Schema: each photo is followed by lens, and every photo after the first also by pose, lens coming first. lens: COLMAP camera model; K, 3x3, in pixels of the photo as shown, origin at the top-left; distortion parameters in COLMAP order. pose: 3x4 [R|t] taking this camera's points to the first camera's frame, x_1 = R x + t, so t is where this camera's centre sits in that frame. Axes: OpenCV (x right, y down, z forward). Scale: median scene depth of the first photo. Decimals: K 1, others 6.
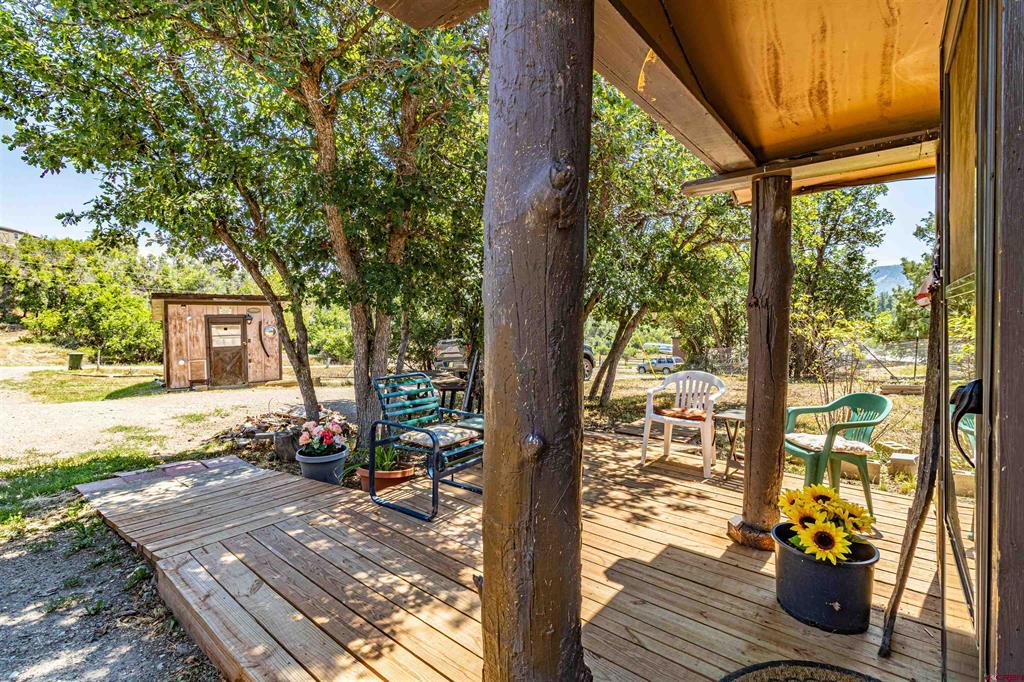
lens RADIAL K [[473.8, 0, 515.4], [0, 473.8, 336.4], [0, 0, 1]] dist [0.003452, -0.000329]
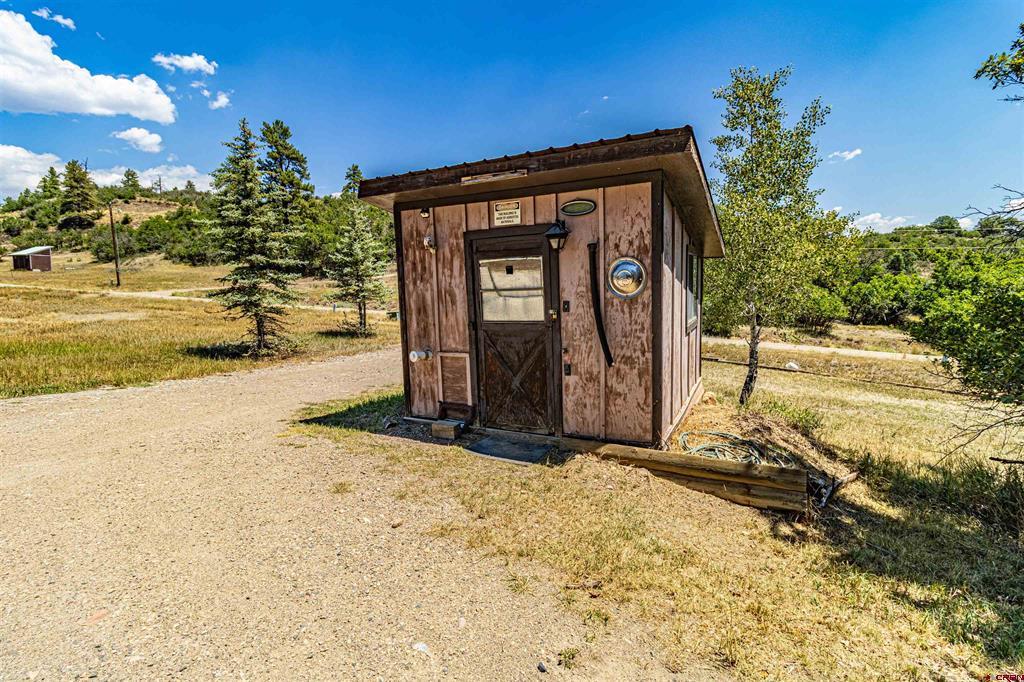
lens RADIAL K [[473.8, 0, 515.4], [0, 473.8, 336.4], [0, 0, 1]] dist [0.003452, -0.000329]
pose [[0.419944, 0.082385, -0.903803, -0.115427], [-0.022375, 0.996508, 0.080439, 0.001730], [0.907274, -0.013558, 0.420321, 0.335592]]
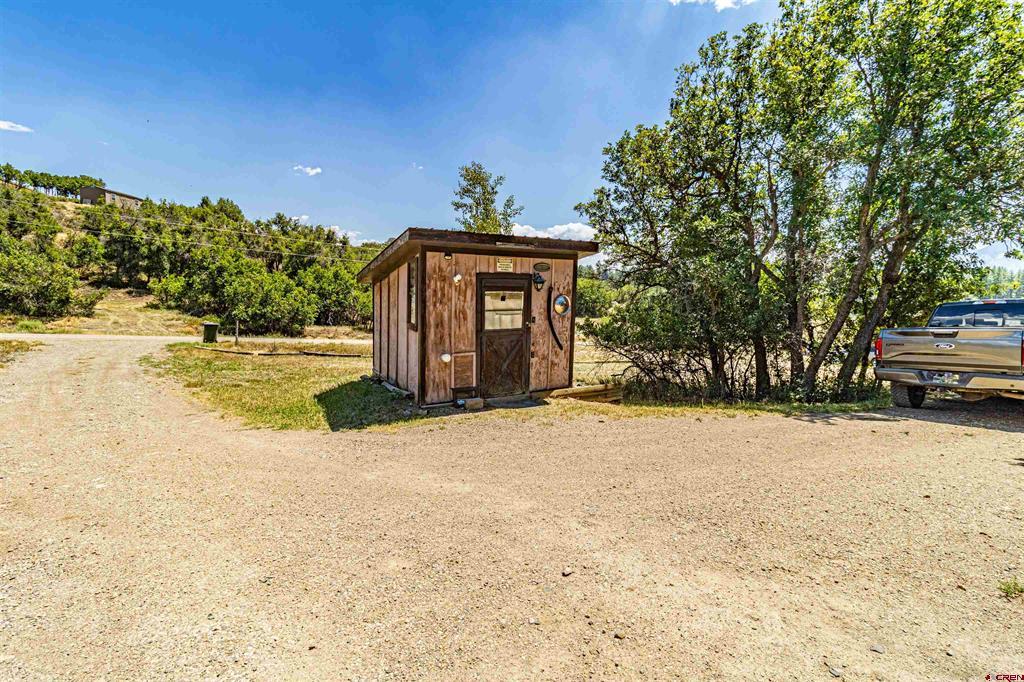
lens RADIAL K [[473.8, 0, 515.4], [0, 473.8, 336.4], [0, 0, 1]] dist [0.003452, -0.000329]
pose [[0.990723, 0.028869, -0.132796, -0.203183], [-0.021474, 0.998156, 0.056780, -0.001157], [0.134190, -0.053401, 0.989516, 0.171723]]
